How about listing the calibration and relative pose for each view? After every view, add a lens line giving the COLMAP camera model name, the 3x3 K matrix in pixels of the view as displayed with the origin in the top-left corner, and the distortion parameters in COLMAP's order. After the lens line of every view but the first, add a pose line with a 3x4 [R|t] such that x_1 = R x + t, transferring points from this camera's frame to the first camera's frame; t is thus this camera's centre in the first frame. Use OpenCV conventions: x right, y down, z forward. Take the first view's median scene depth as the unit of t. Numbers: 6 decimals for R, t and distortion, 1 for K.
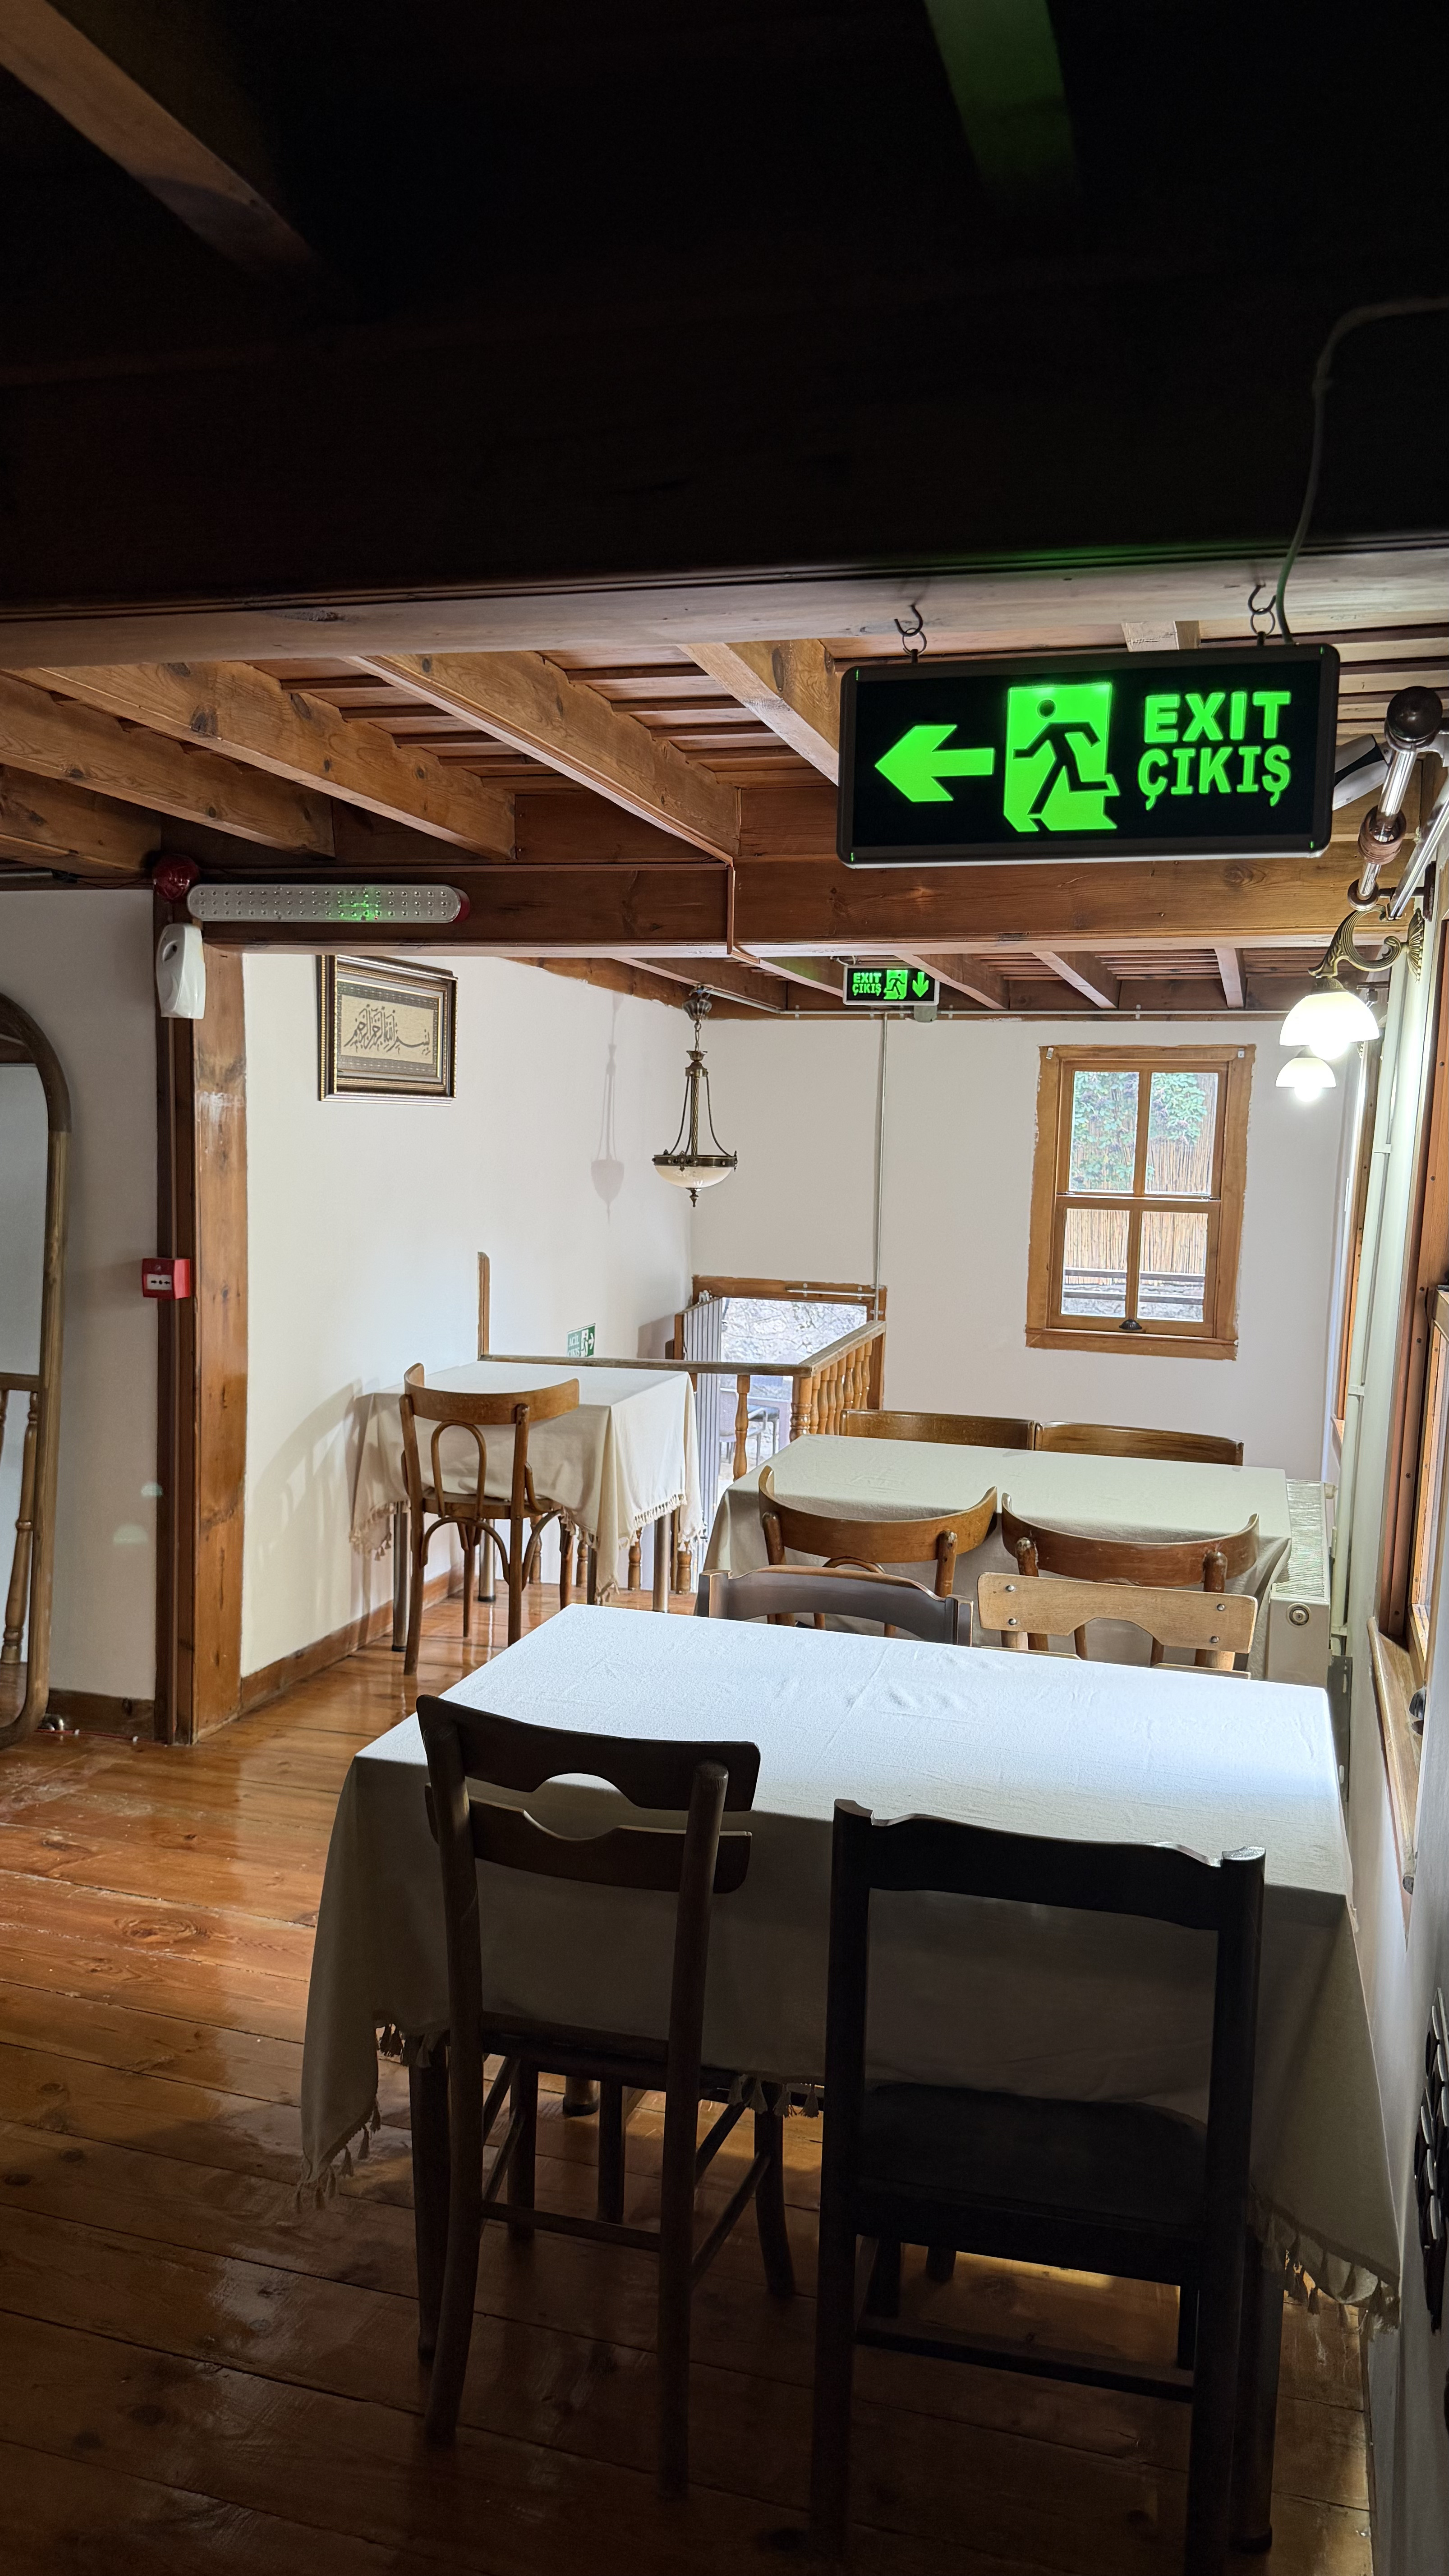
lens RADIAL K [[1866.3, 0, 729.2], [0, 1866.3, 1290.5], [0, 0, 1]] dist [0.025324, -0.017670]
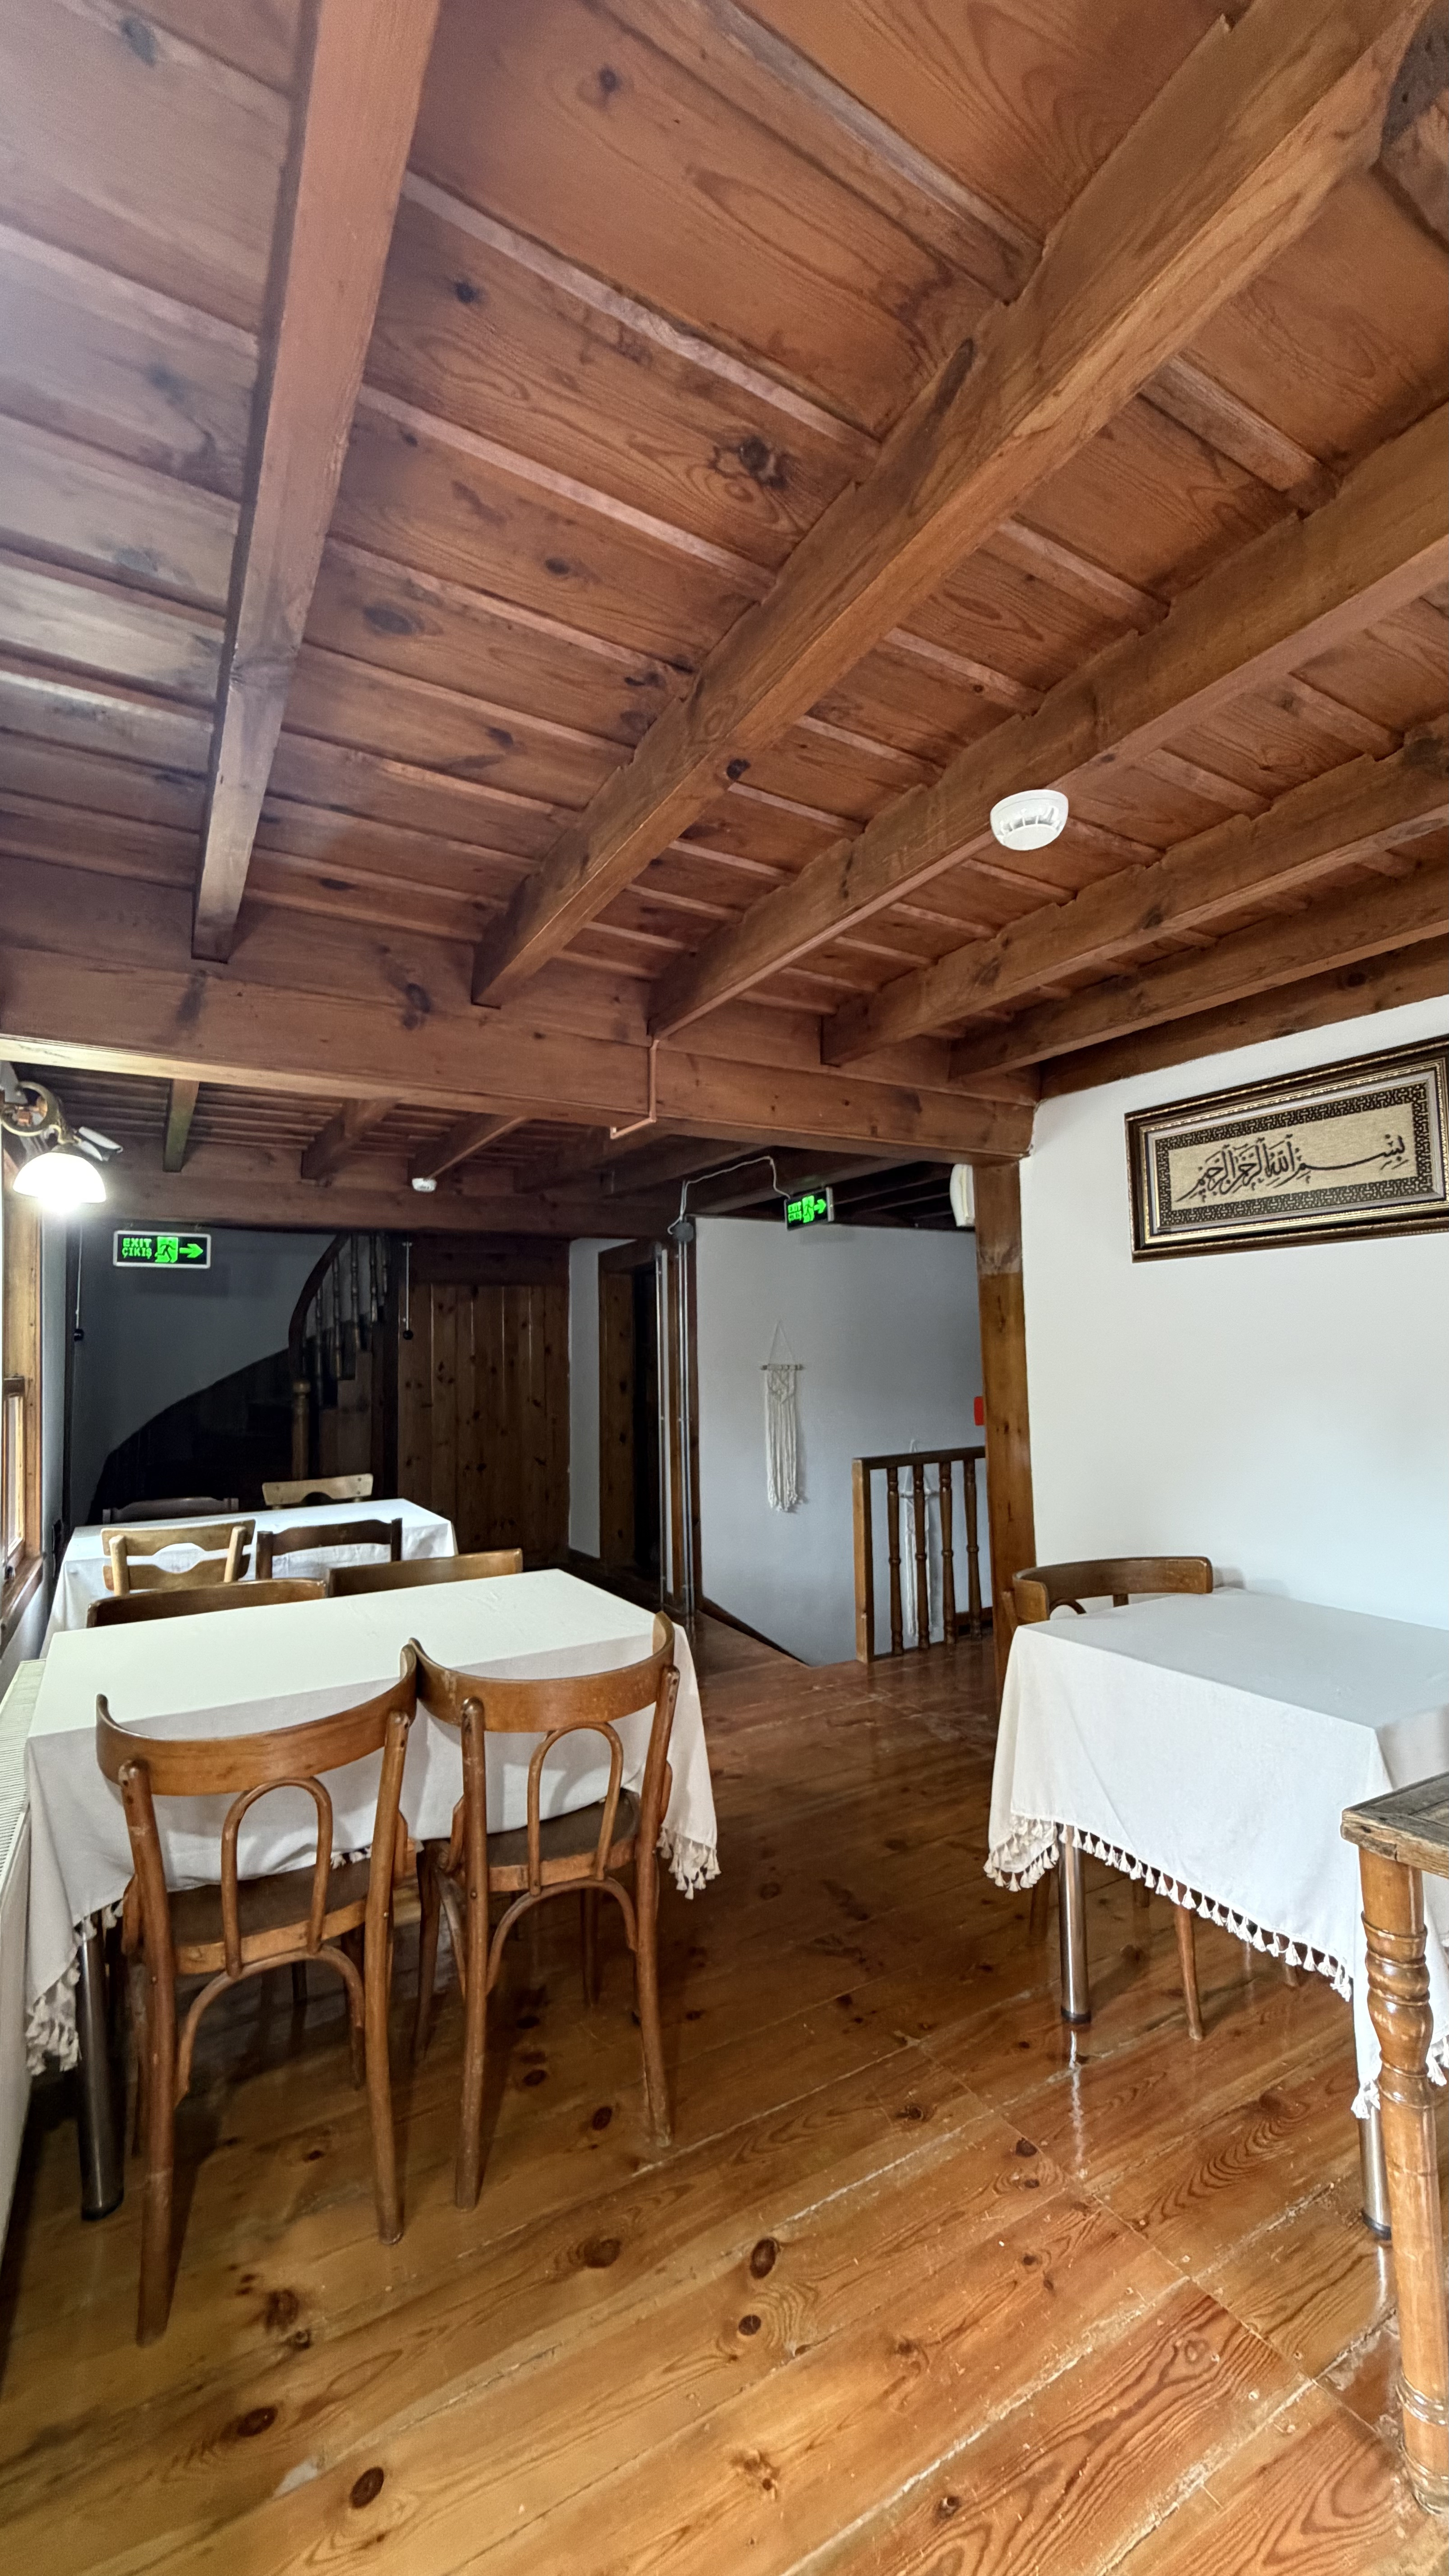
lens RADIAL K [[1023.6, 0, 729.8], [0, 1023.6, 1287.5], [0, 0, 1]] dist [-0.000722, 0.000191]
pose [[-0.678429, -0.066382, -0.731661, 0.332893], [-0.071175, 0.997164, -0.024474, -0.055647], [0.731210, 0.035472, -0.681229, 1.180443]]
